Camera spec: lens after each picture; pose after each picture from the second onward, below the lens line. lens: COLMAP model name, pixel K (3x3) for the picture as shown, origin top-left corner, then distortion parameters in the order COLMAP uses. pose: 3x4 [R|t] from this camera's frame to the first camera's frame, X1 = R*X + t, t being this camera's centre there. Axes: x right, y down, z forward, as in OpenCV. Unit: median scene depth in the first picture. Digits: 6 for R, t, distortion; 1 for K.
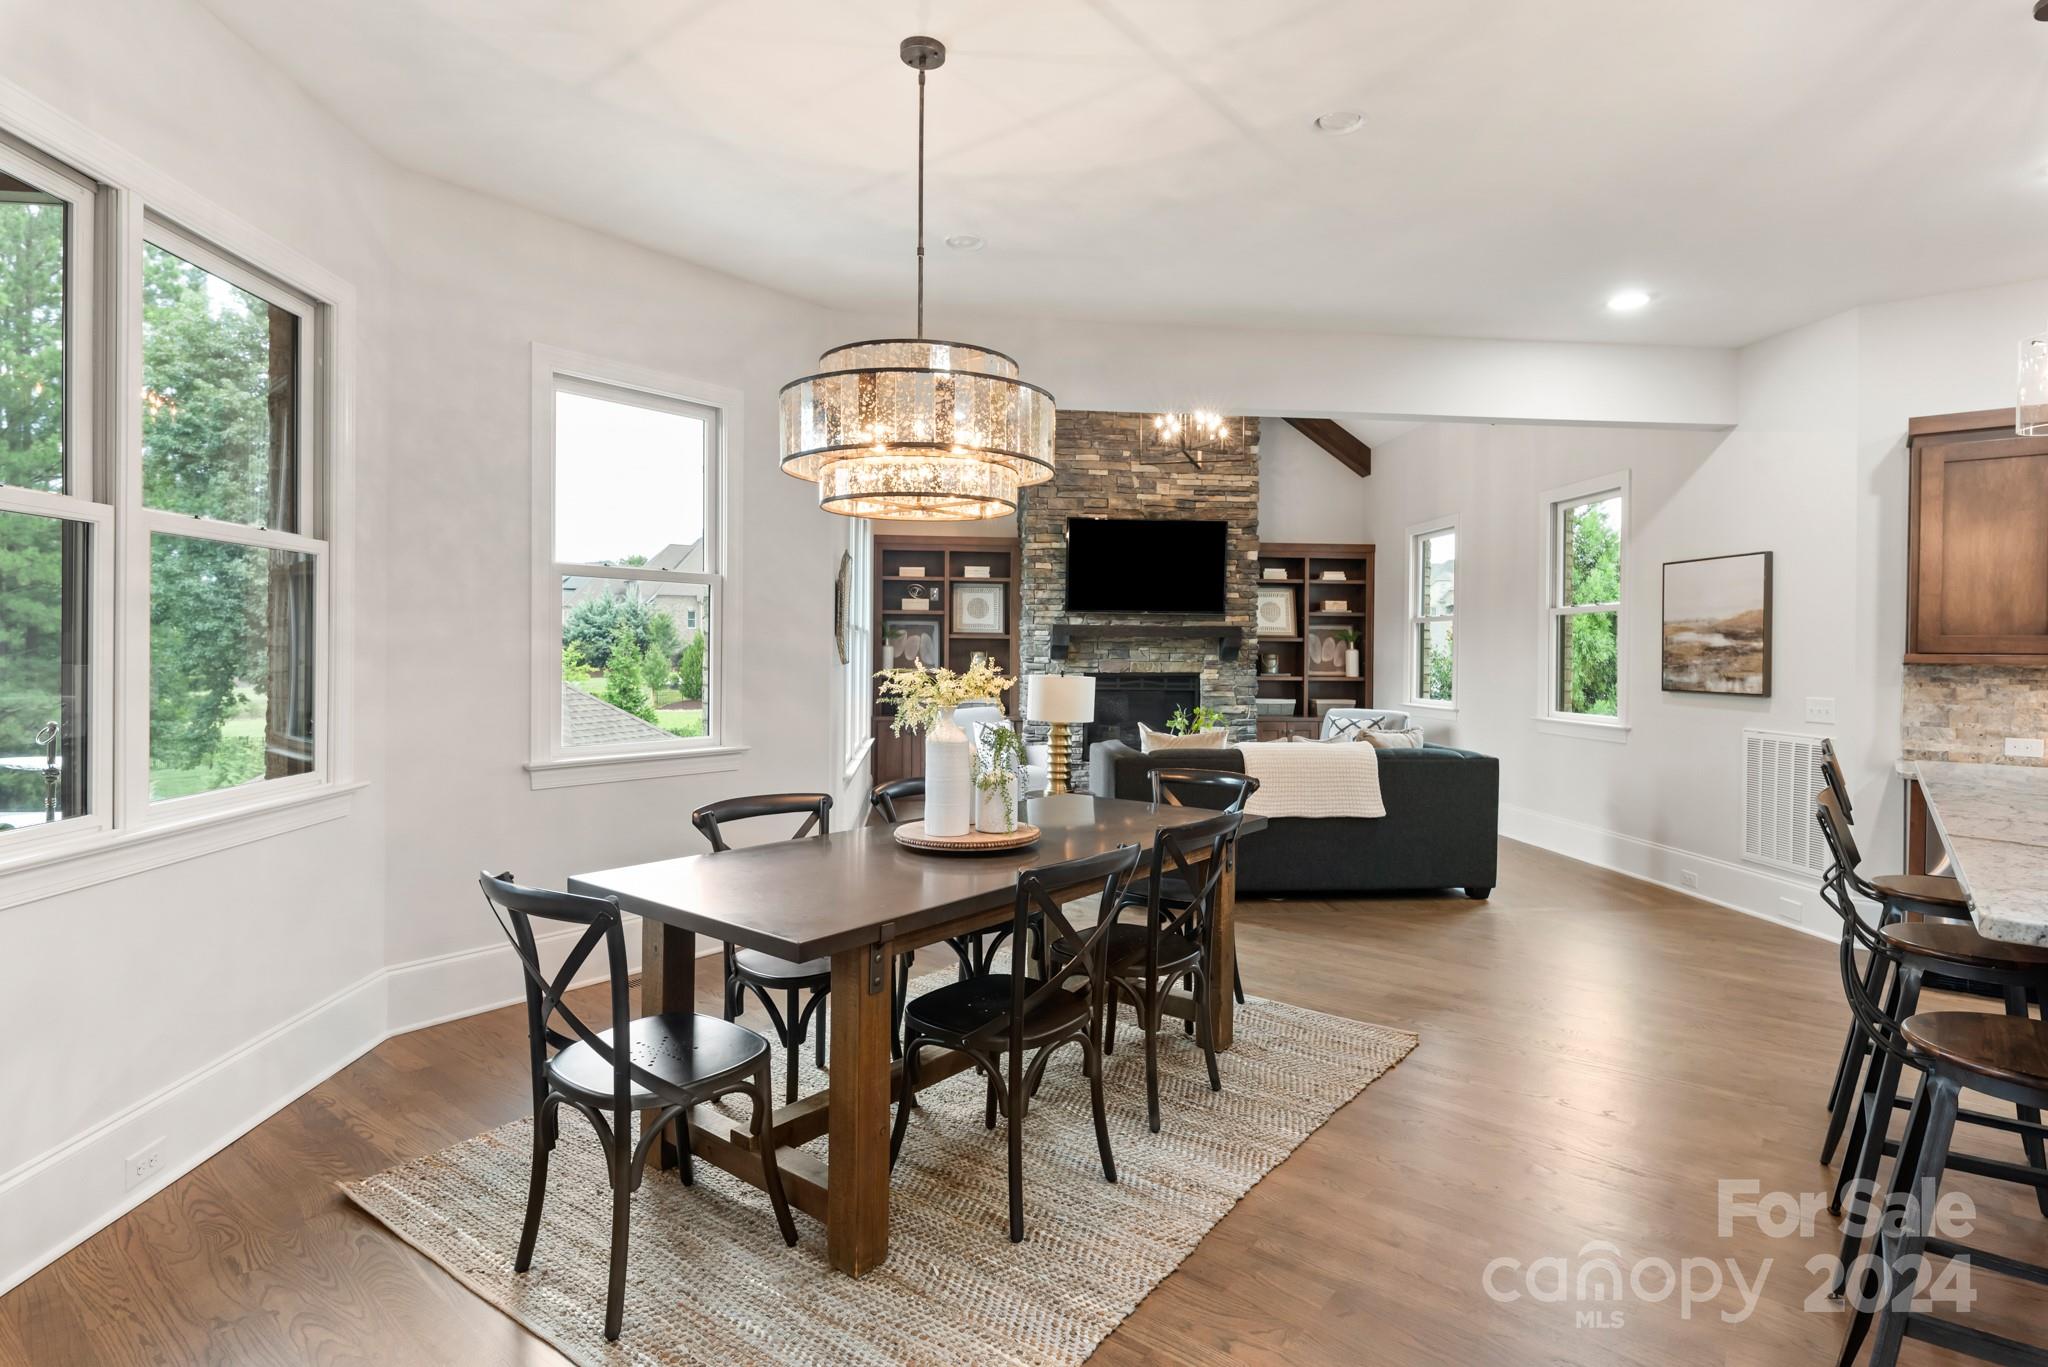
lens RADIAL K [[1039.7, 0, 1026.0], [0, 1039.7, 652.5], [0, 0, 1]] dist [0.002823, 0.000218]
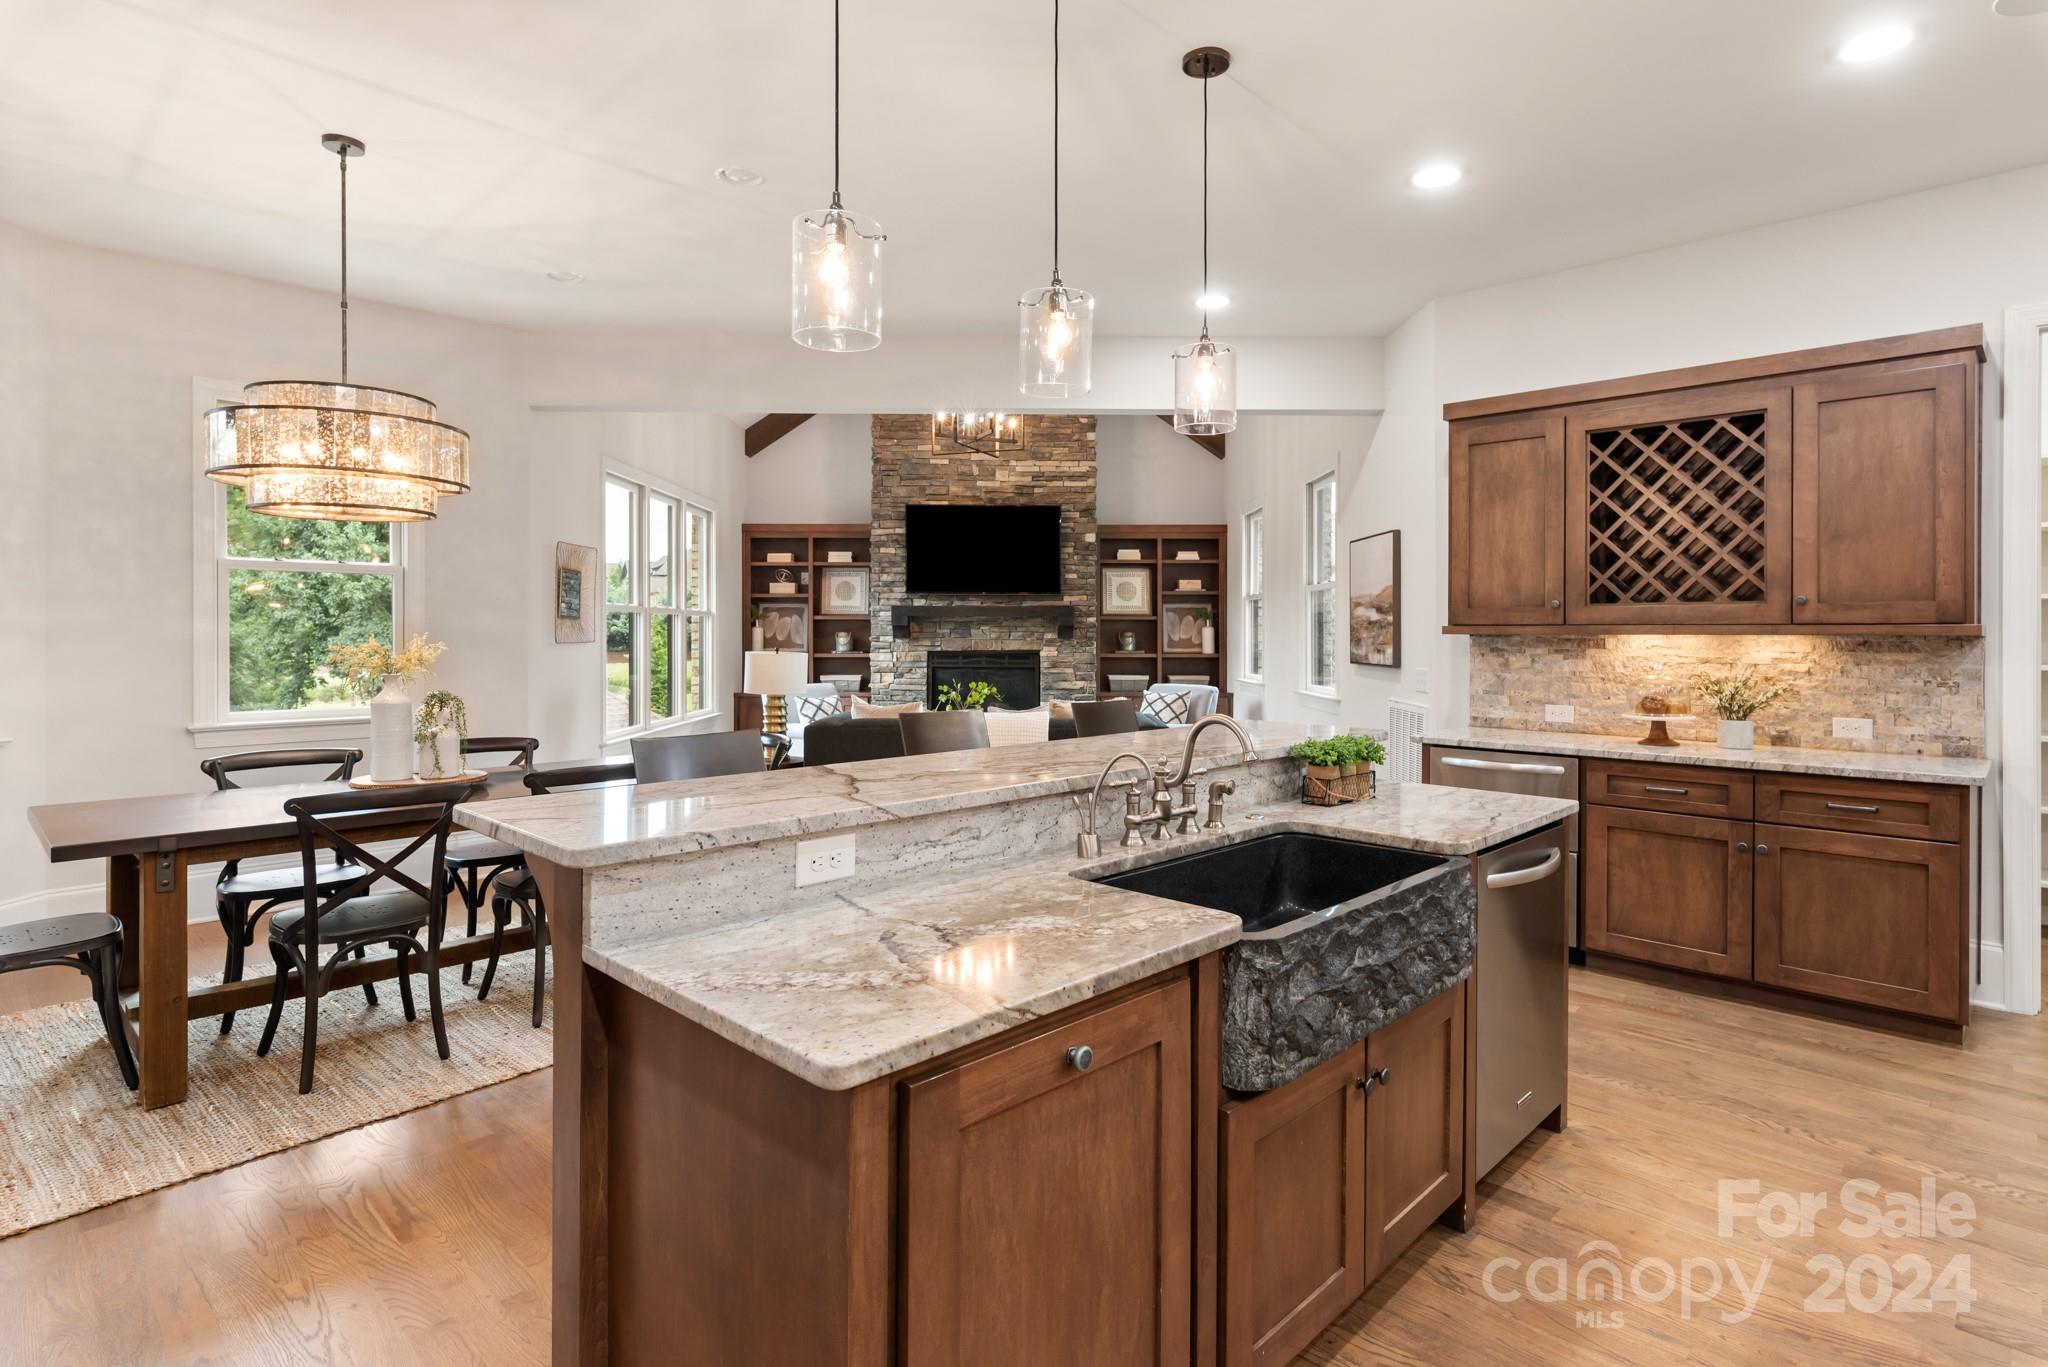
lens RADIAL K [[1044.5, 0, 1032.4], [0, 1044.5, 633.1], [0, 0, 1]] dist [0.000238, -0.000153]
pose [[0.995938, -0.007980, -0.089691, 0.255848], [0.007916, 0.999968, -0.001068, 0.003237], [0.089696, 0.000354, 0.995969, -0.049384]]
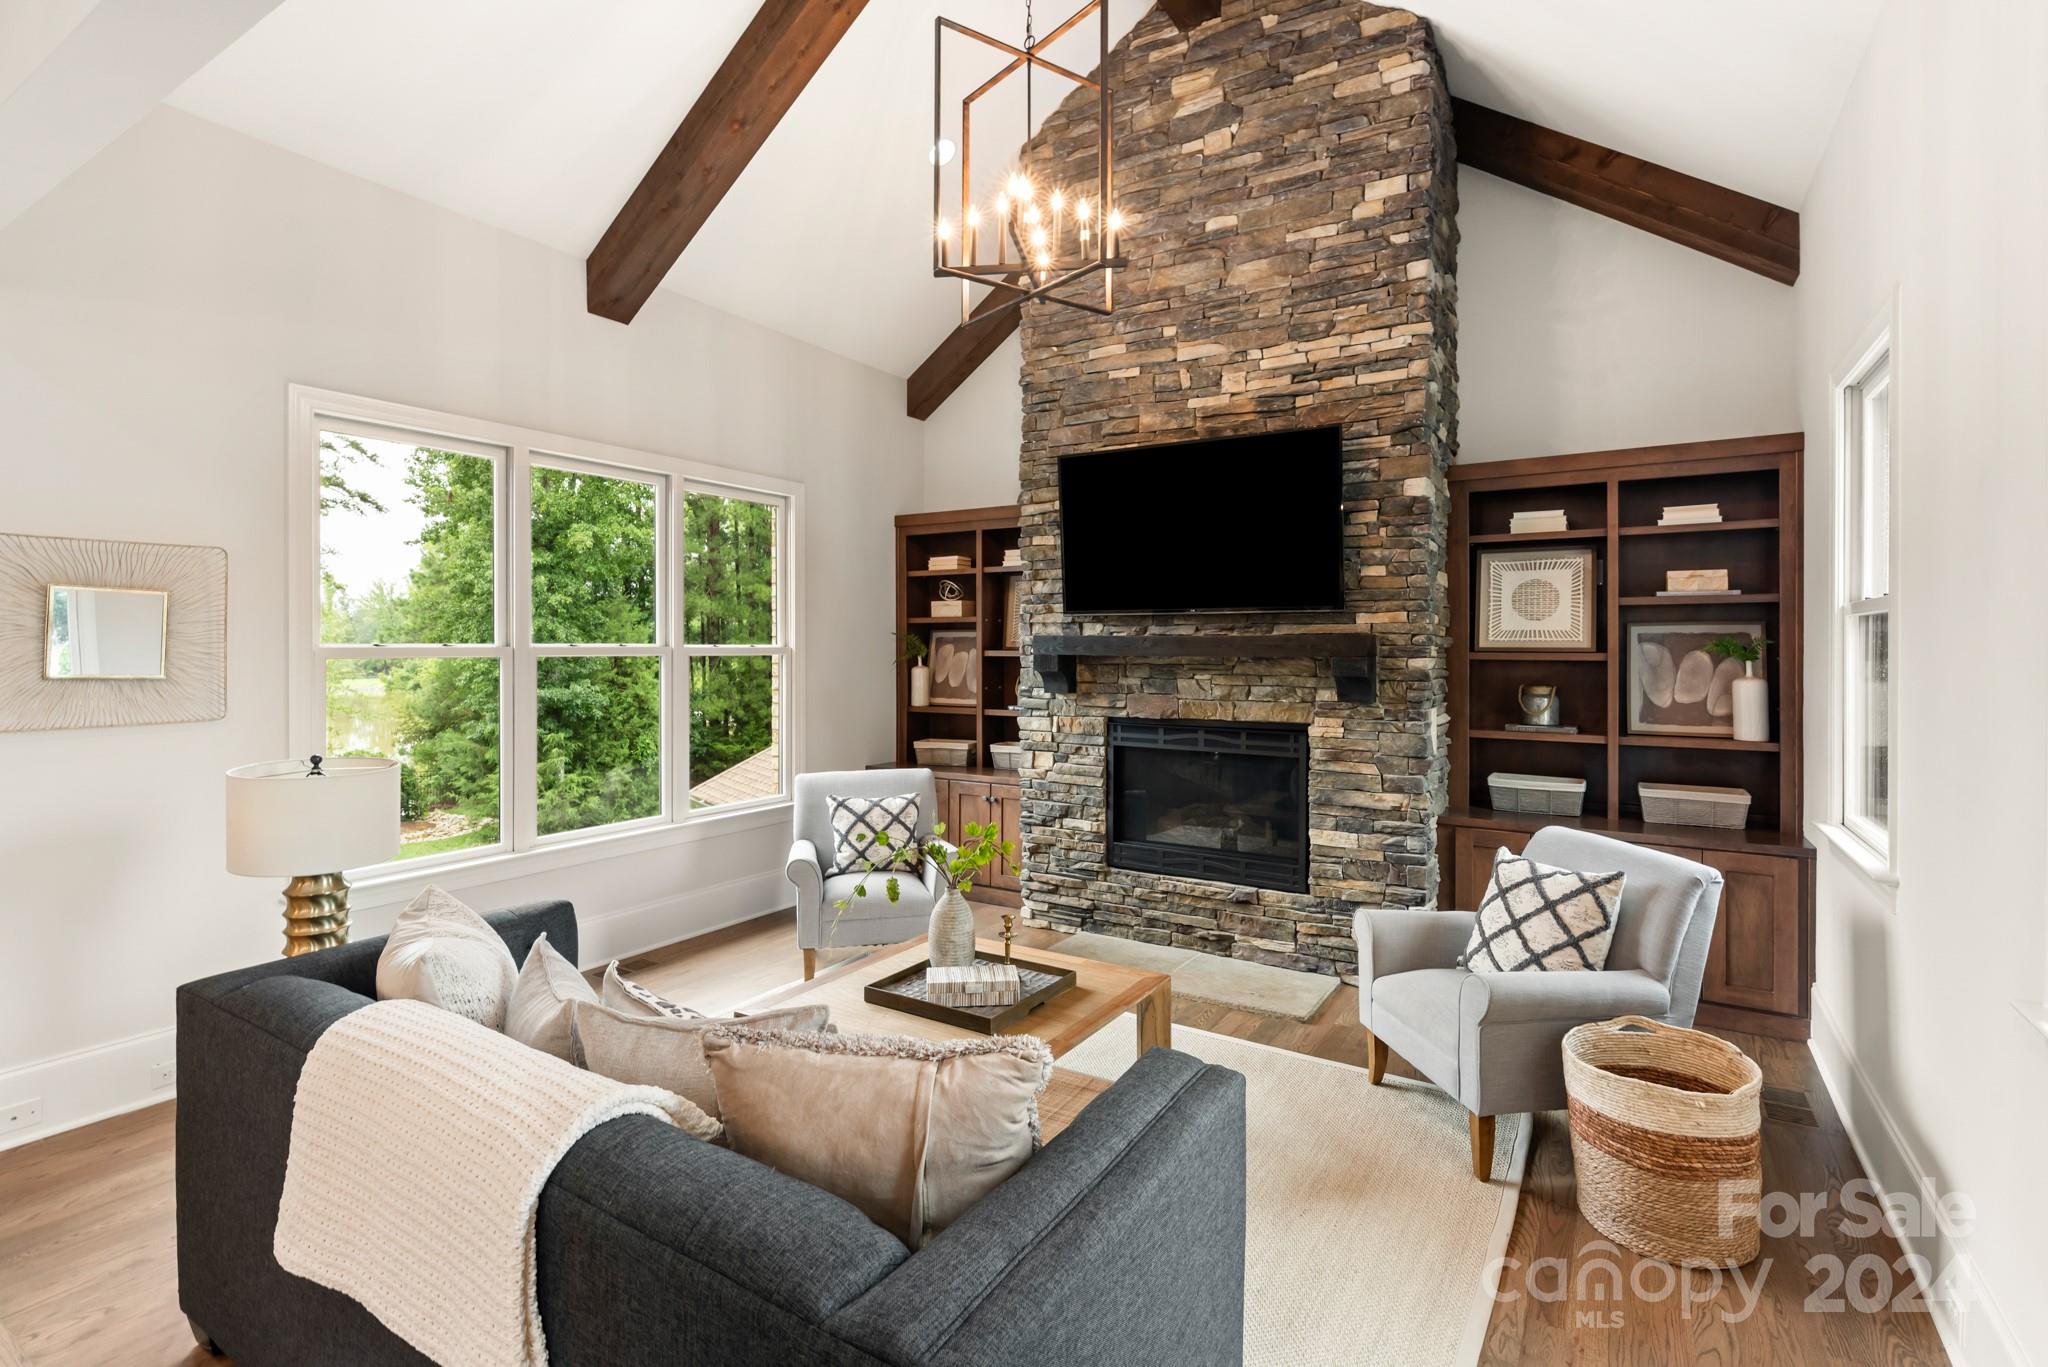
lens RADIAL K [[950.5, 0, 1034.9], [0, 950.5, 645.2], [0, 0, 1]] dist [0.000643, 0.000015]
pose [[0.789675, -0.008336, -0.613469, 0.352903], [0.006390, 0.999965, -0.005363, -0.018199], [0.613493, 0.000315, 0.789700, 0.544763]]
